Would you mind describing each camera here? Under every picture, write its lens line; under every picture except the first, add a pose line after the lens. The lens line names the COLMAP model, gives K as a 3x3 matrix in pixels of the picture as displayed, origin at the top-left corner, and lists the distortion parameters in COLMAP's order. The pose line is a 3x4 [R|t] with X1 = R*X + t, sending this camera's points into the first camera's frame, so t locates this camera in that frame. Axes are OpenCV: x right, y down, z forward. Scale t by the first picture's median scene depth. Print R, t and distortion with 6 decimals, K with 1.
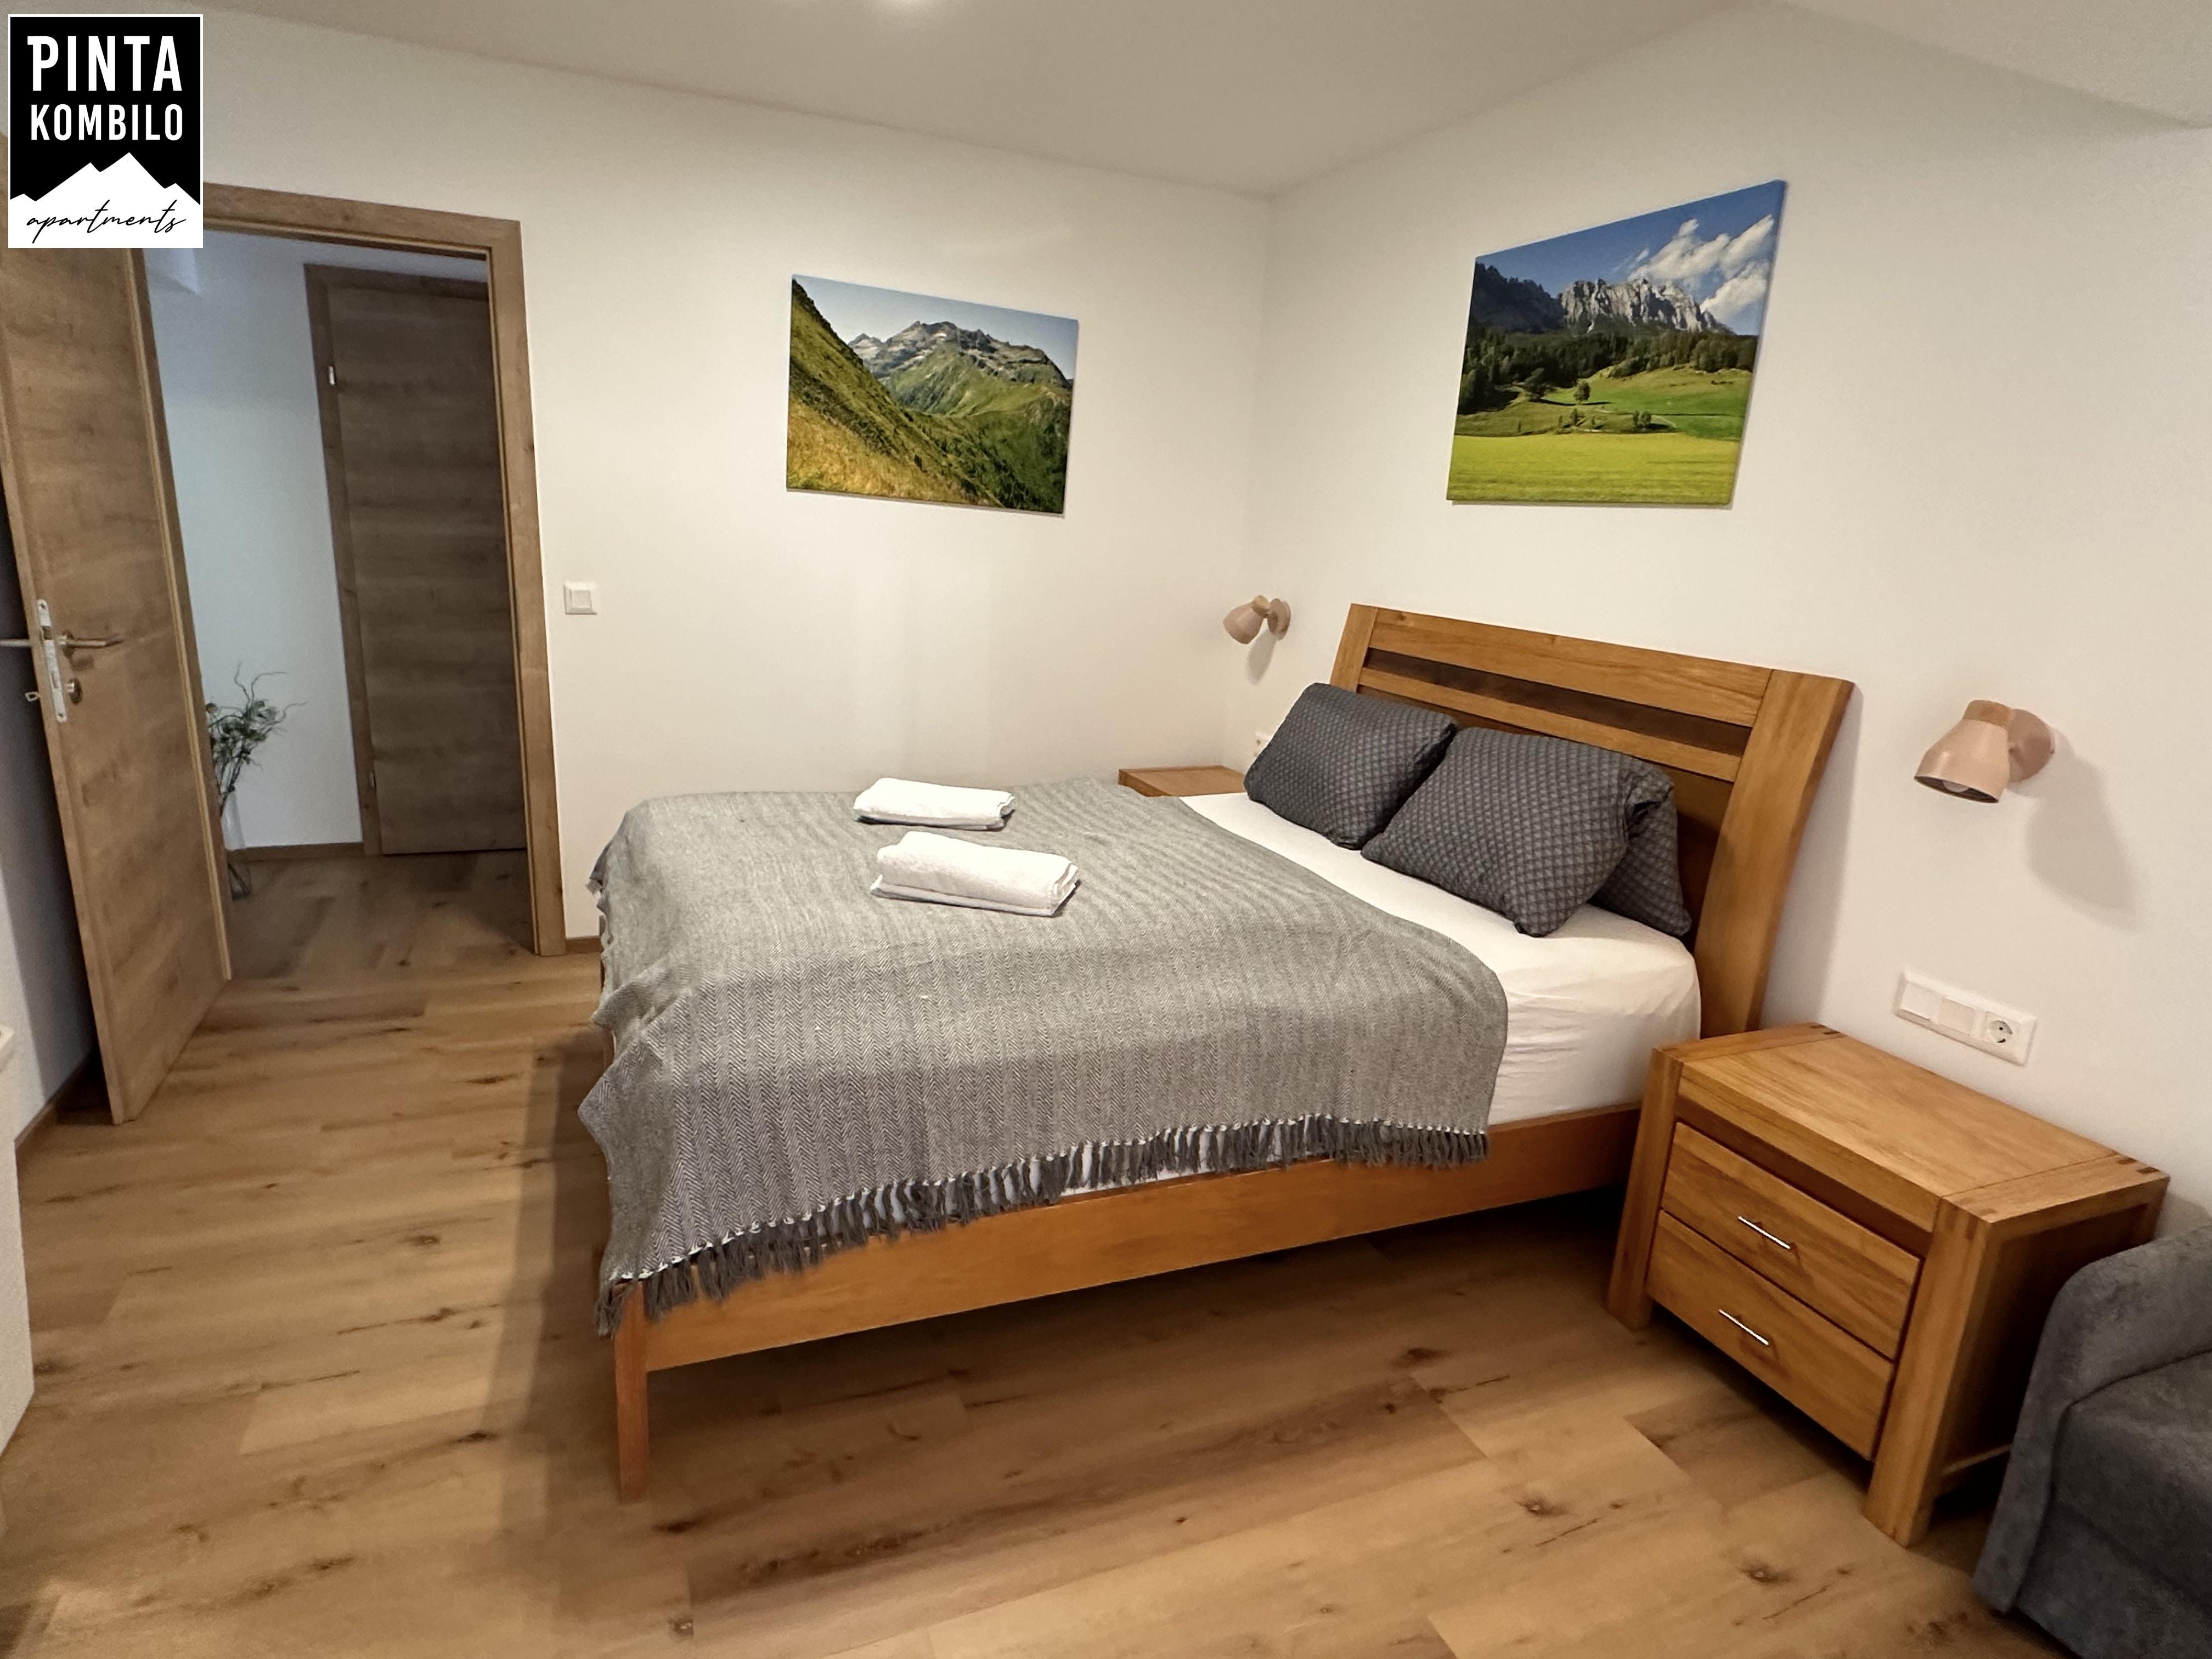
lens RADIAL K [[1239.0, 0, 1100.7], [0, 1239.0, 832.9], [0, 0, 1]] dist [-0.003389, 0.003403]
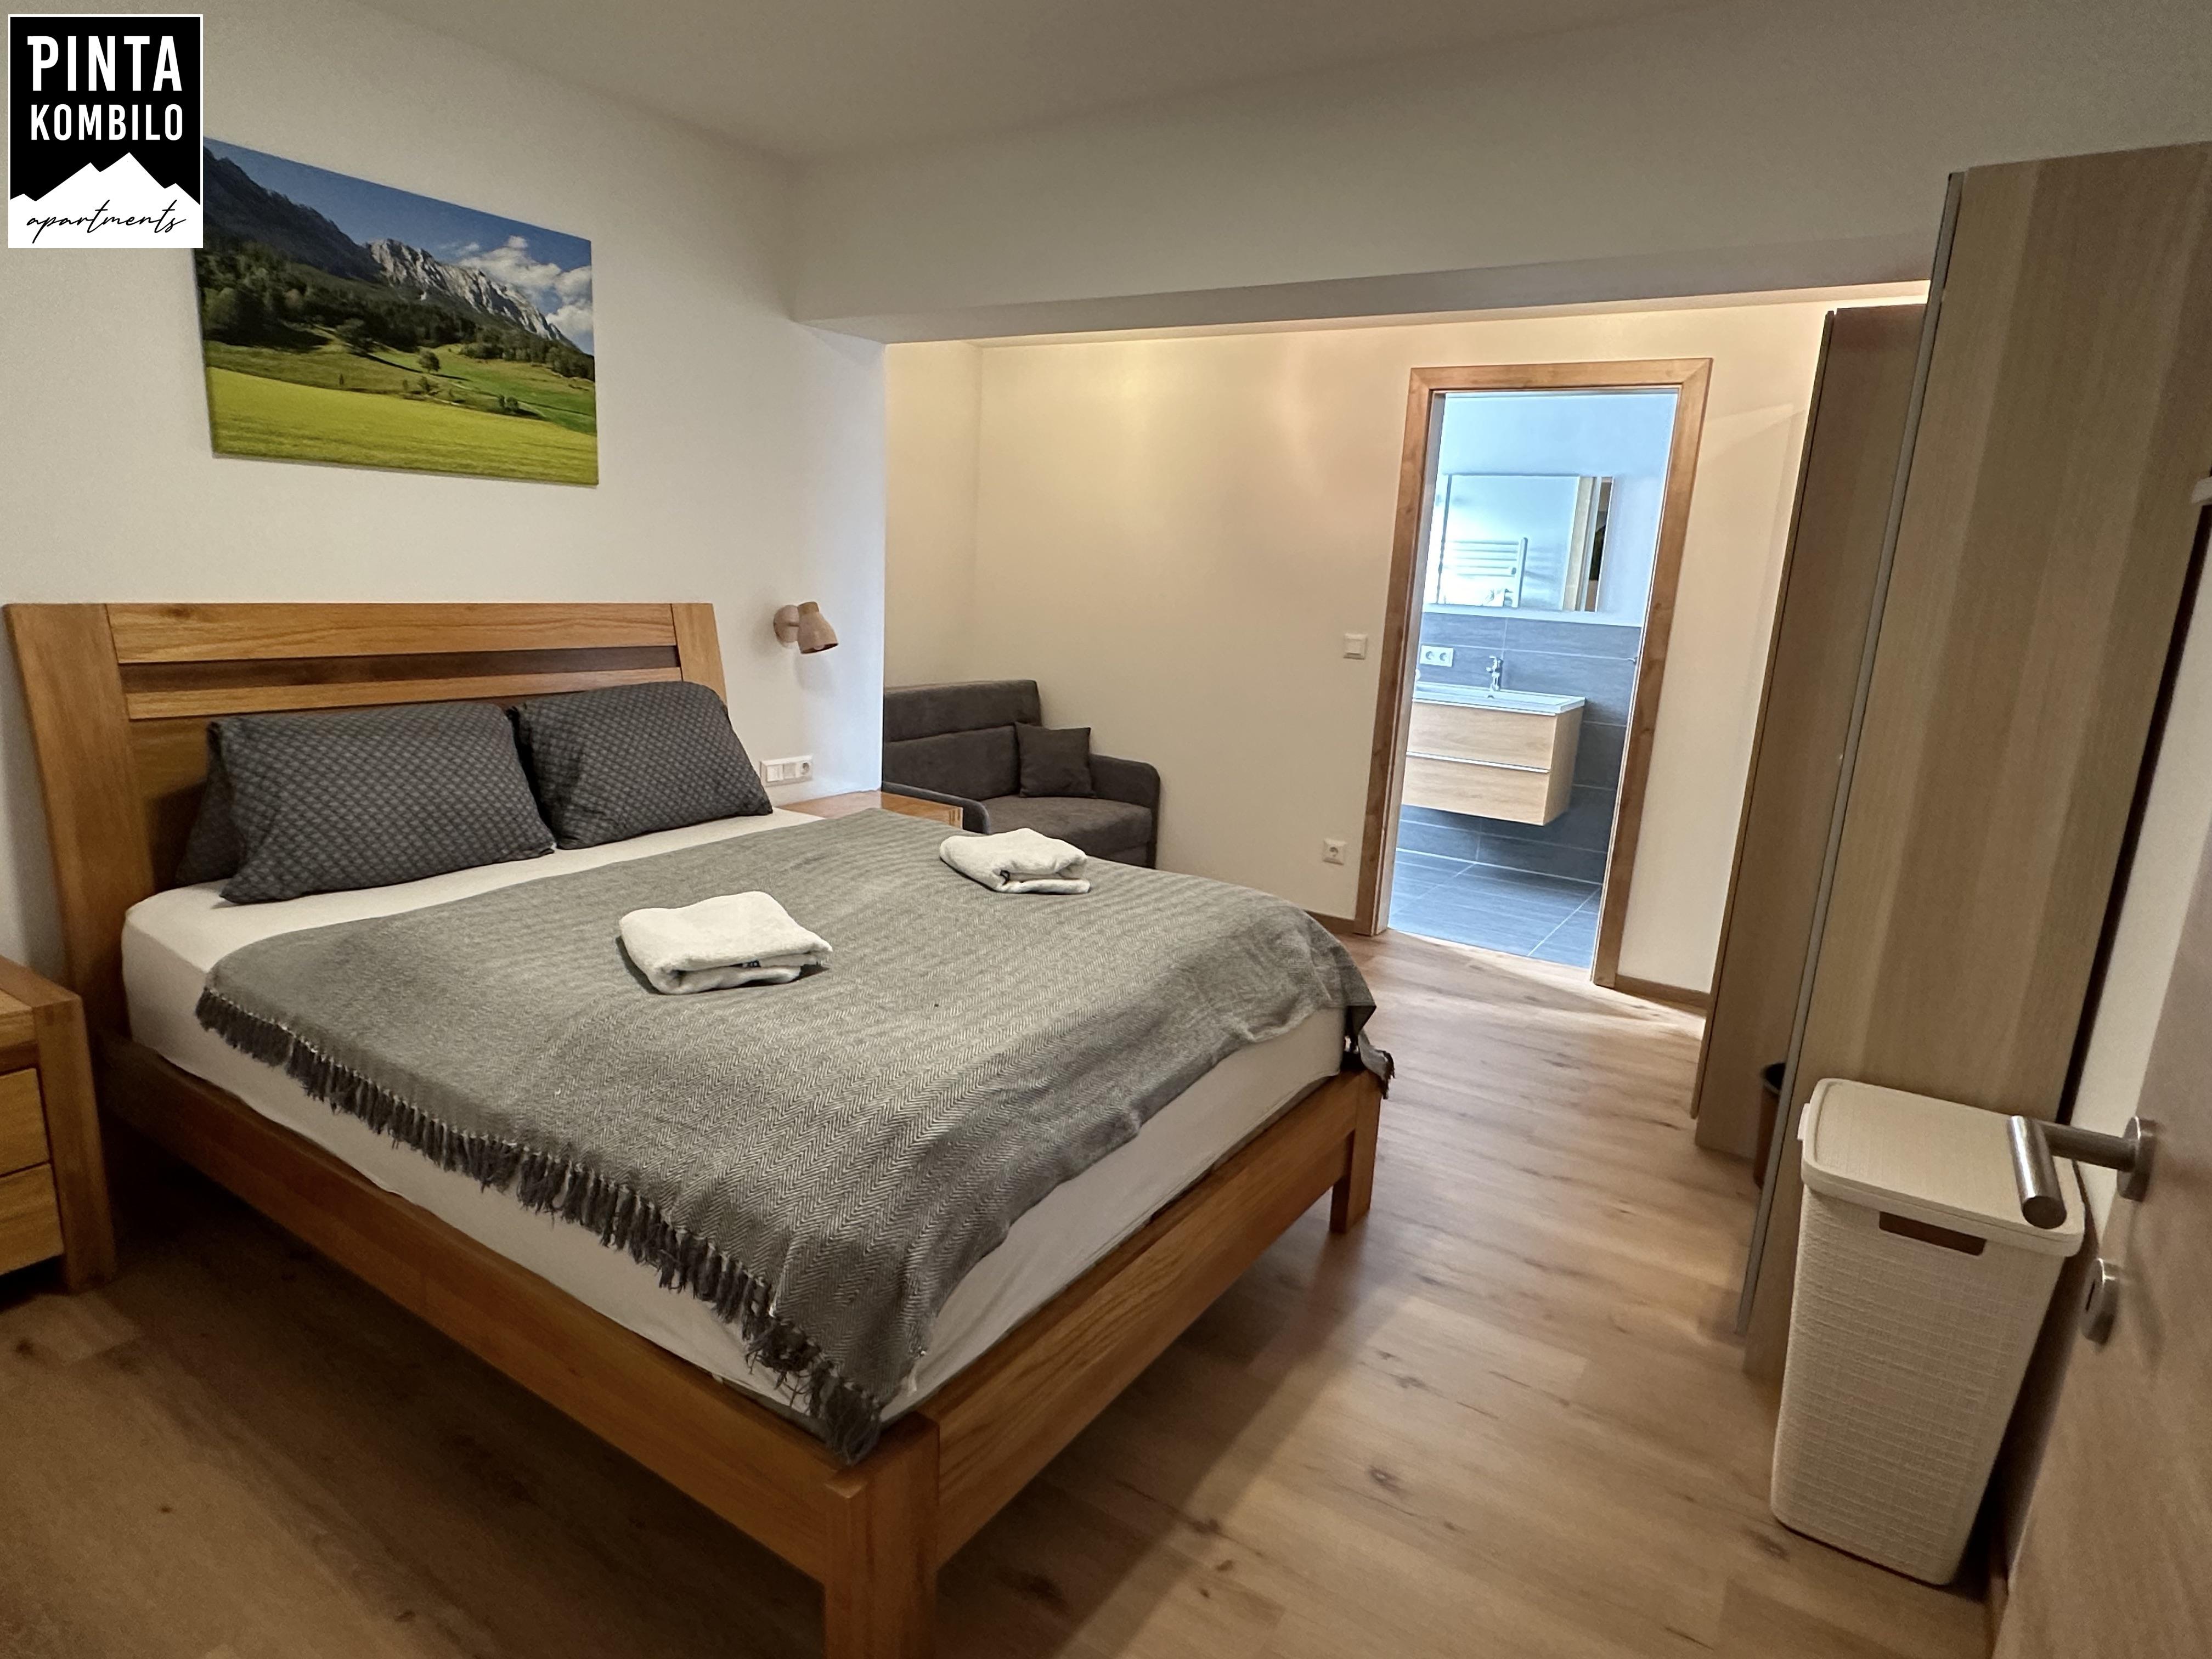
lens RADIAL K [[1239.0, 0, 1104.1], [0, 1239.0, 833.3], [0, 0, 1]] dist [-0.003389, 0.003403]
pose [[-0.569378, -0.252674, 0.782282, -0.846569], [0.131516, 0.911339, 0.390083, -0.343712], [-0.811488, 0.324987, -0.485666, 1.228356]]
